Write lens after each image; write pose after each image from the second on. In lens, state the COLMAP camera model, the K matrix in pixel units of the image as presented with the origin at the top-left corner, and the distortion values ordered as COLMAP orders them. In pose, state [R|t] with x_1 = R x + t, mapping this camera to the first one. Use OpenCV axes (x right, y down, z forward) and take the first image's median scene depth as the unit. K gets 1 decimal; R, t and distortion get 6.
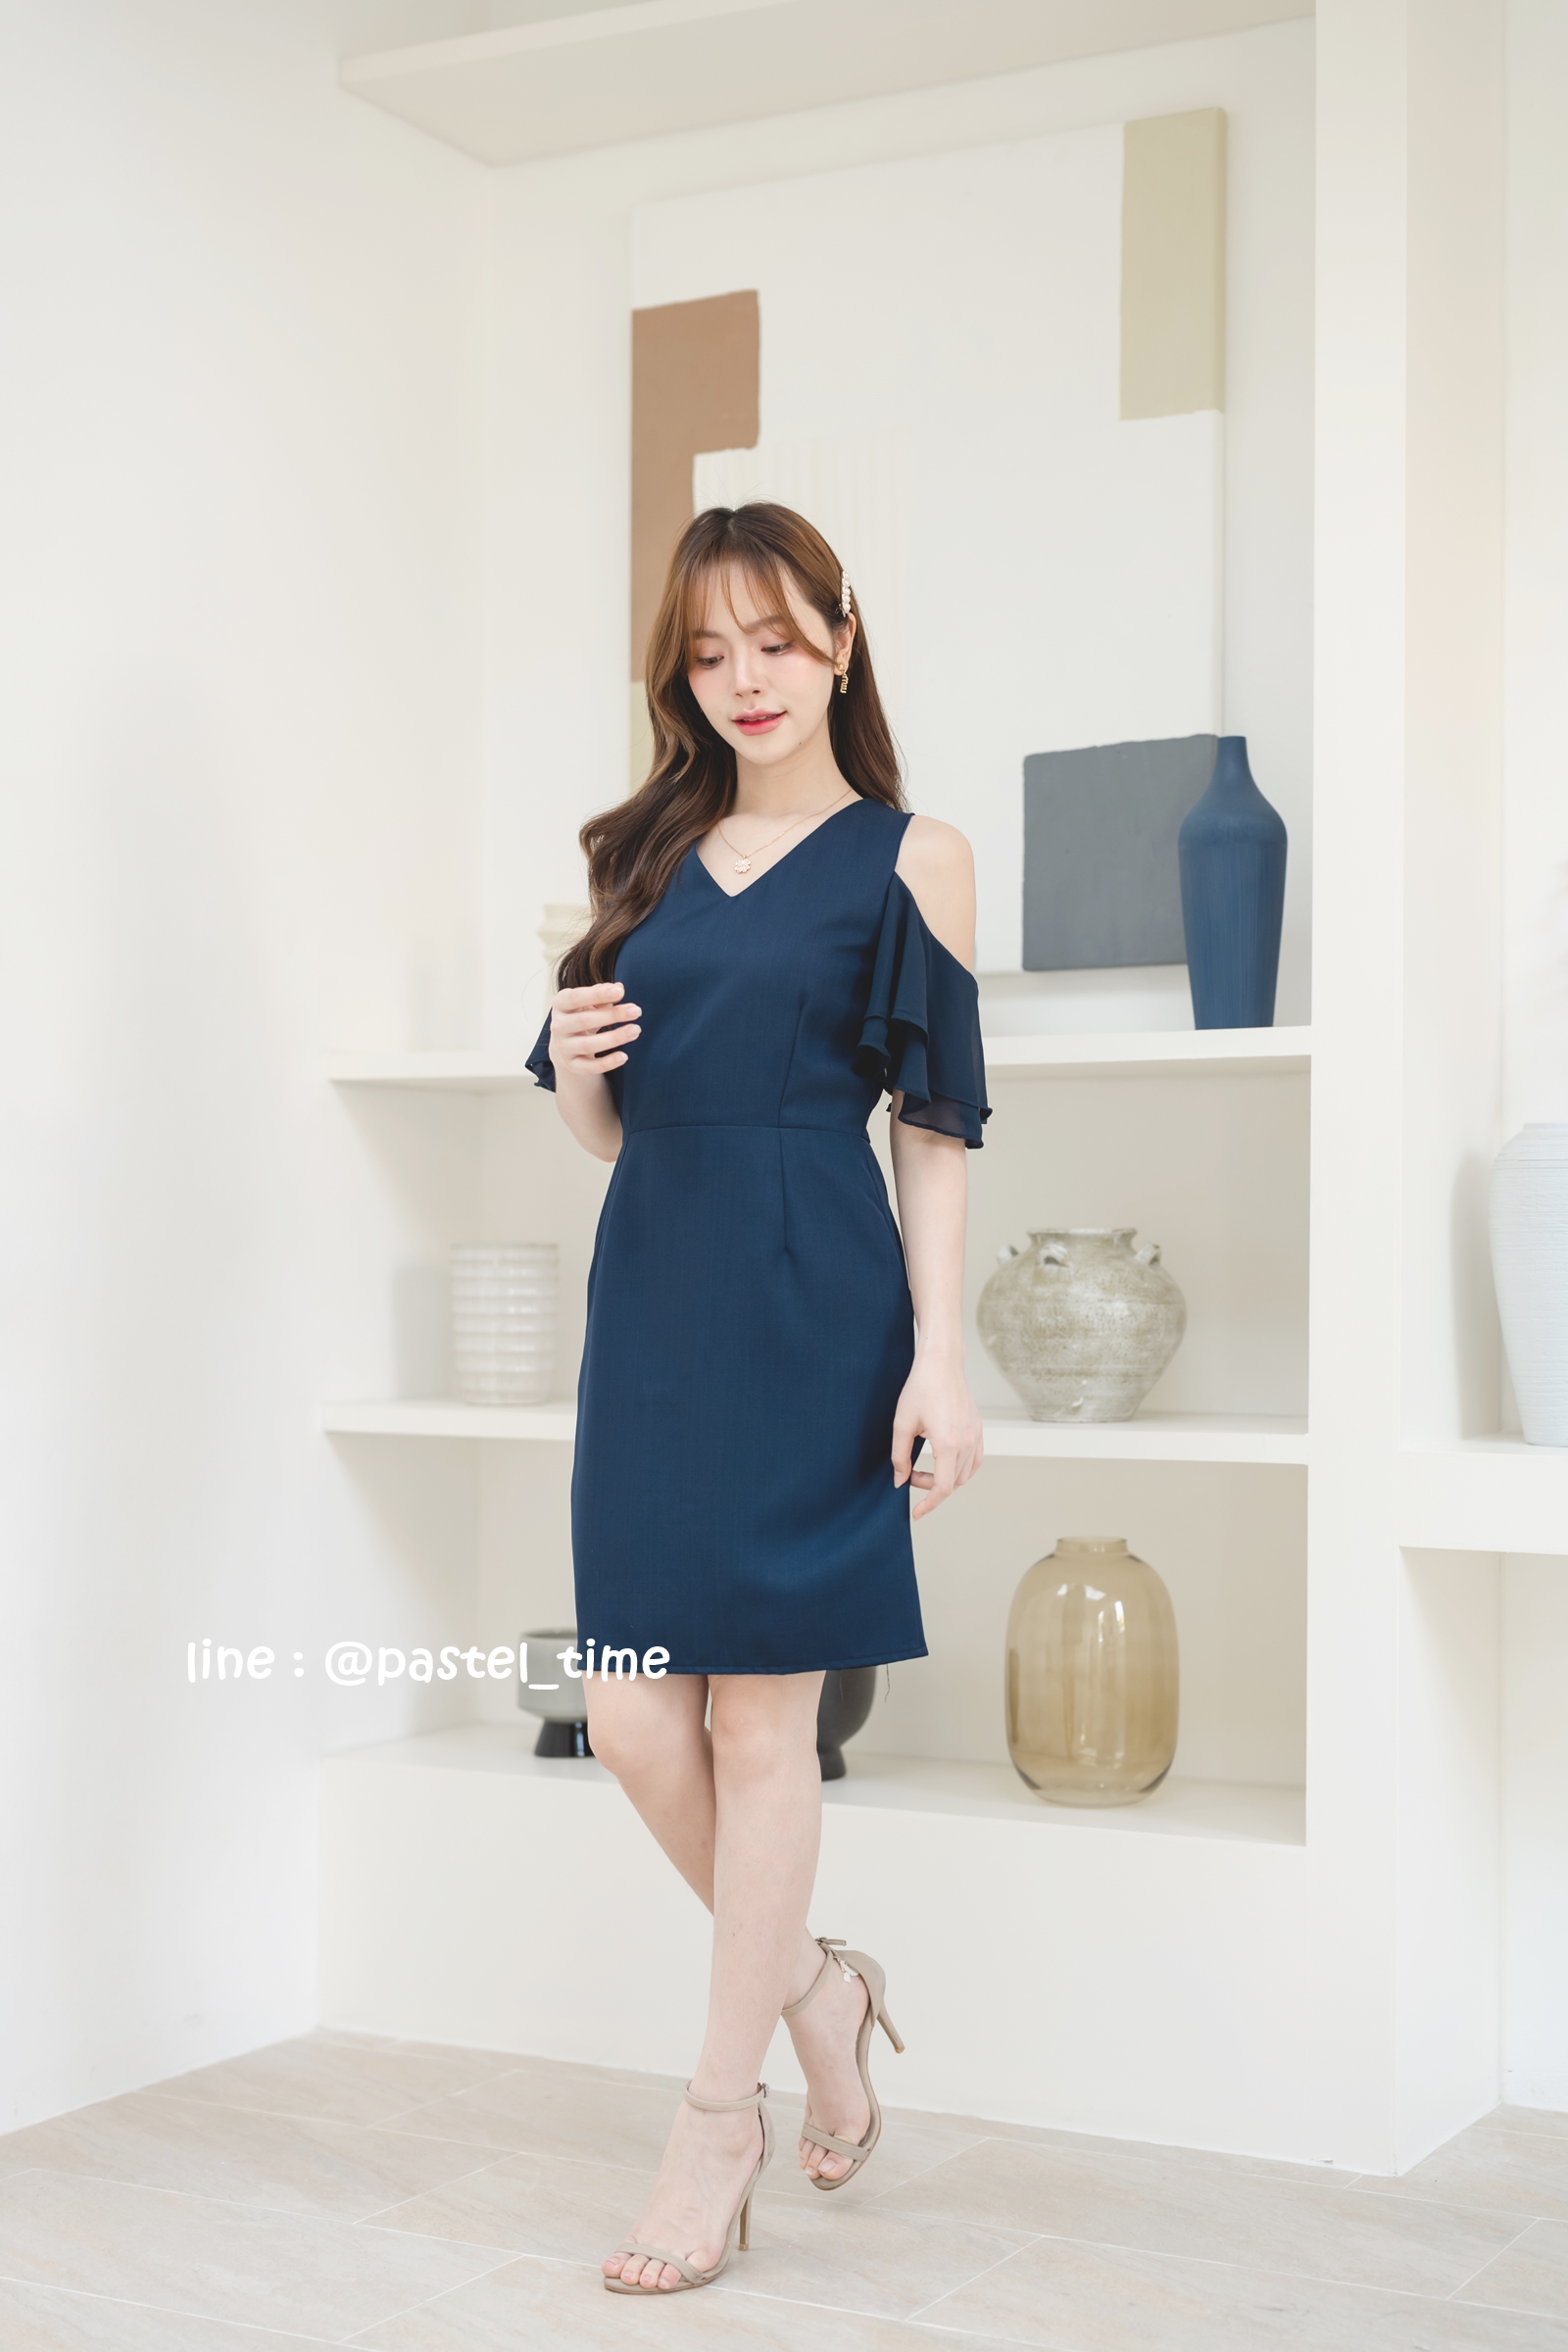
lens RADIAL K [[3386.2, 0, 718.3], [0, 3386.2, 1141.8], [0, 0, 1]] dist [0.006268, 0.000000]
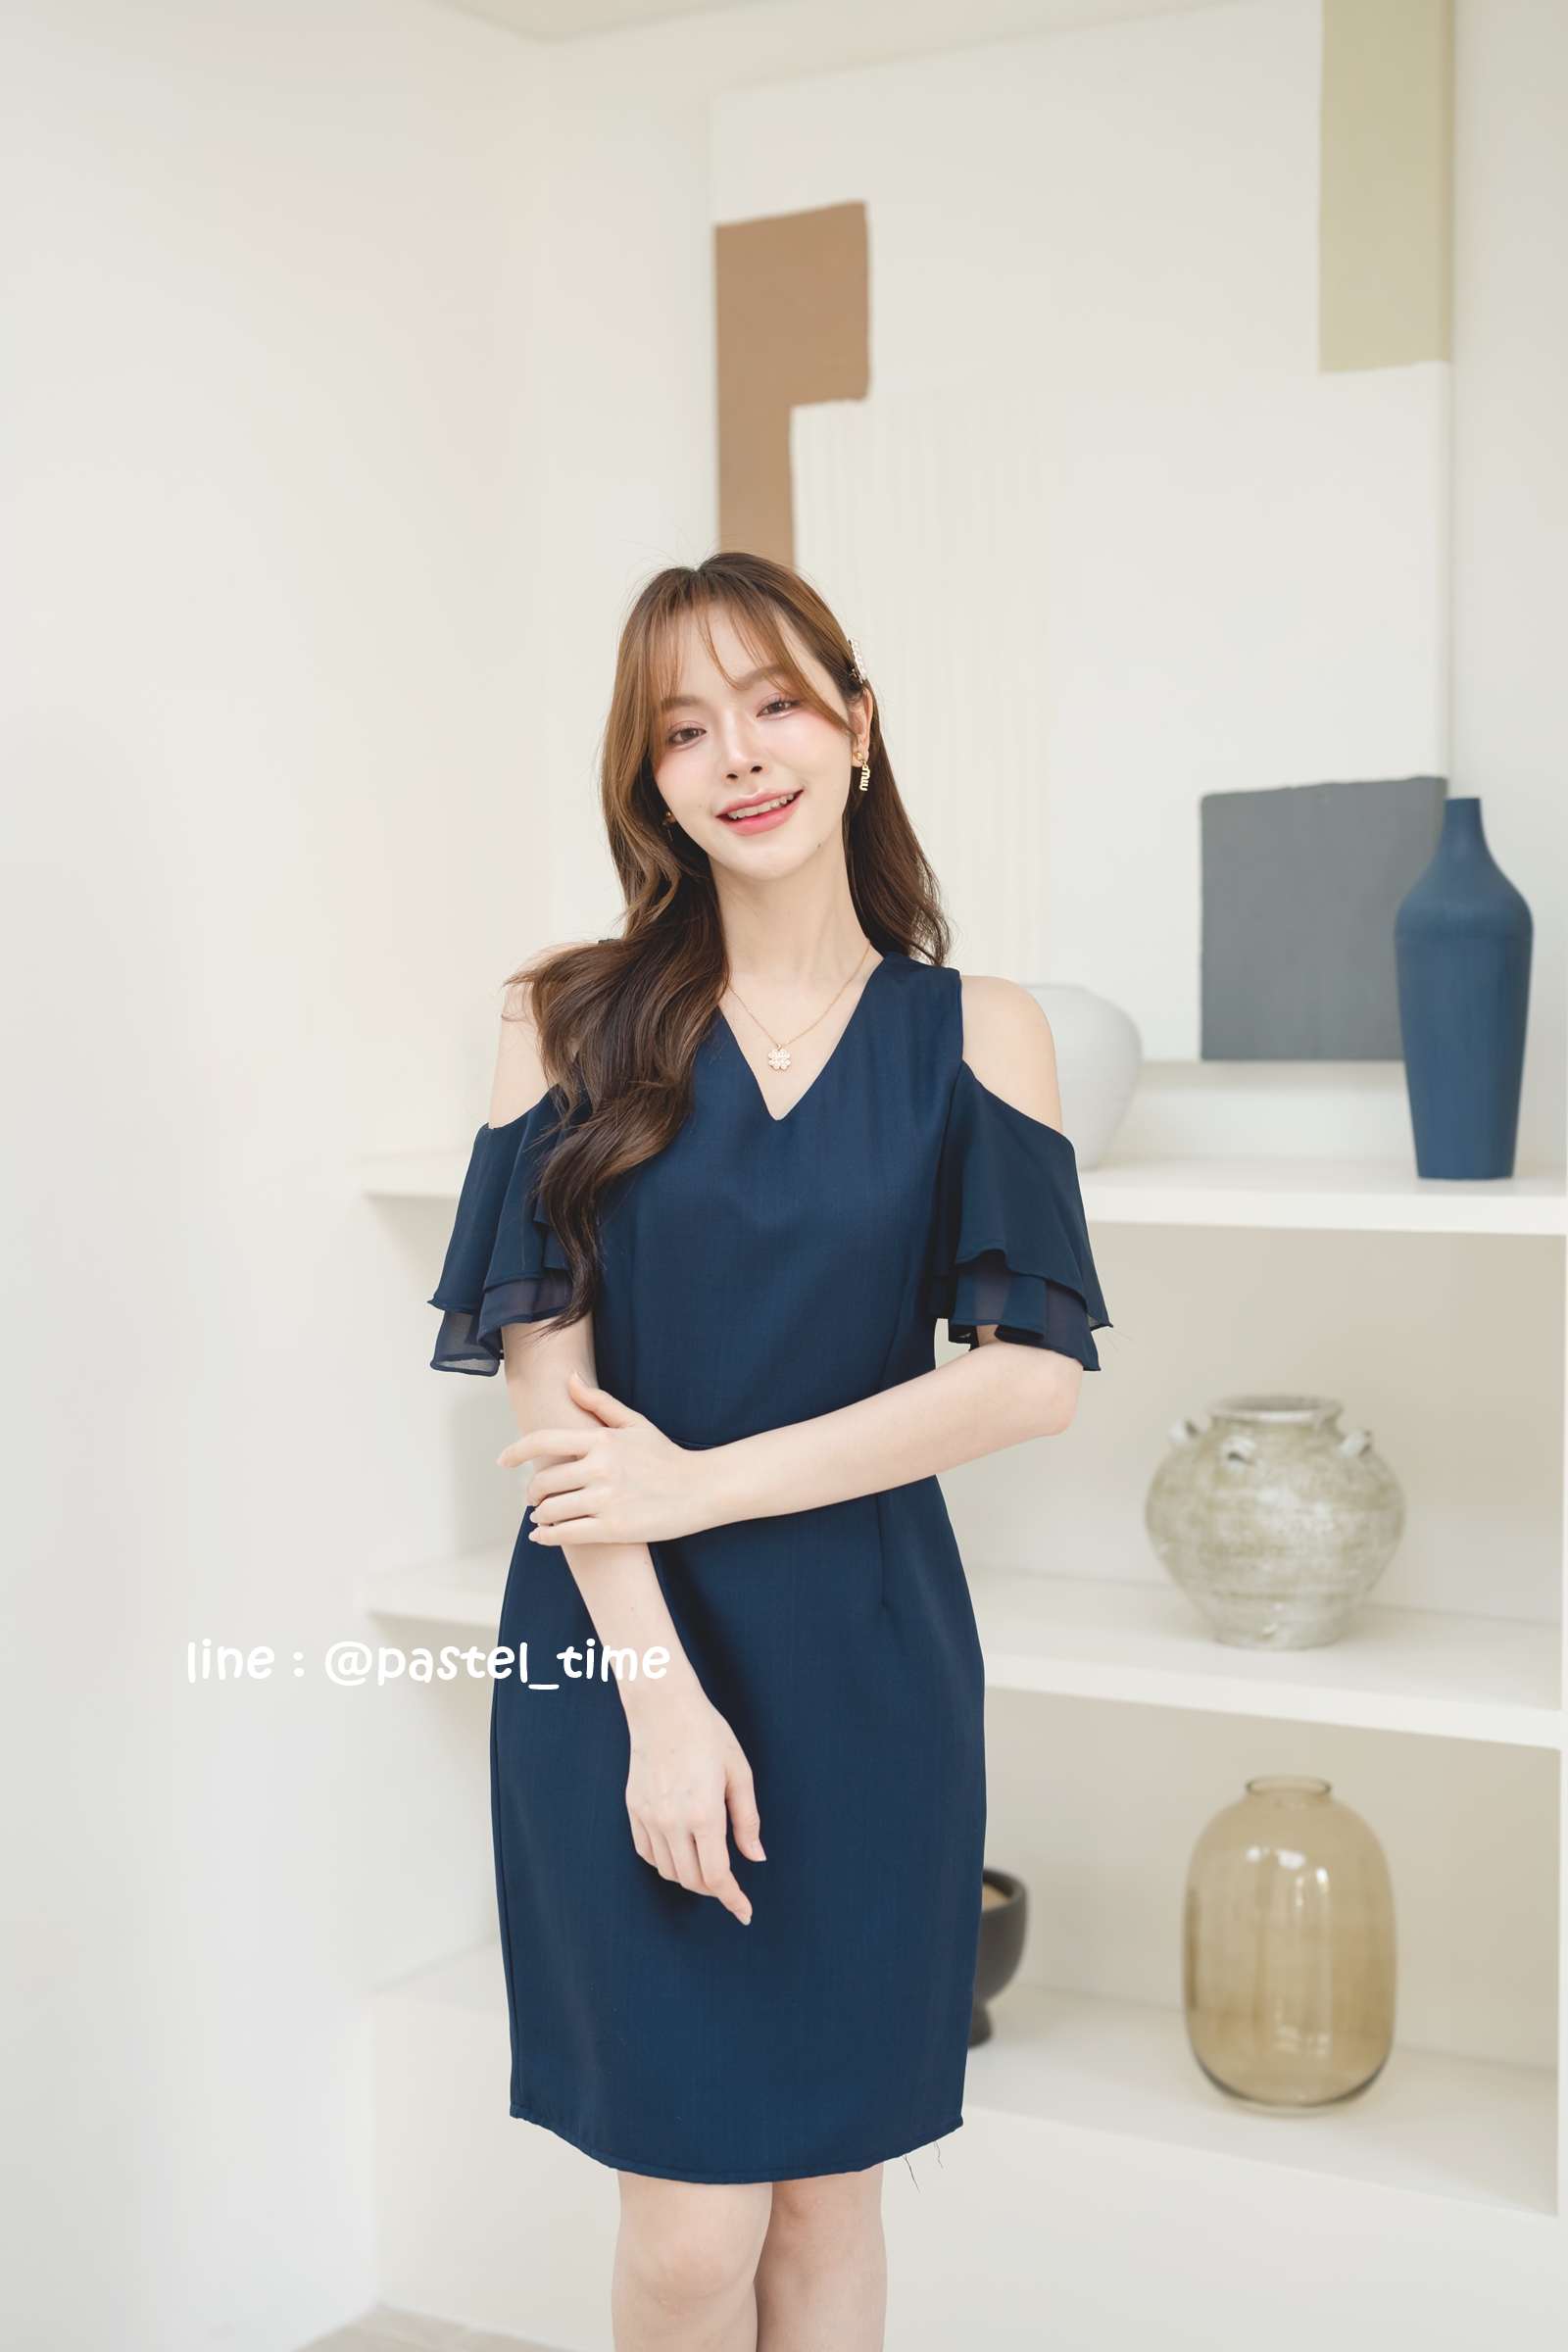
lens RADIAL K [[3386.2, 0, 763.0], [0, 3386.2, 1157.5], [0, 0, 1]] dist [0.006268, 0.000000]
pose [[0.998882, -0.013270, -0.045379, 0.023075], [0.017137, 0.996155, 0.085921, -0.105019], [0.044065, -0.086603, 0.995268, 0.197021]]
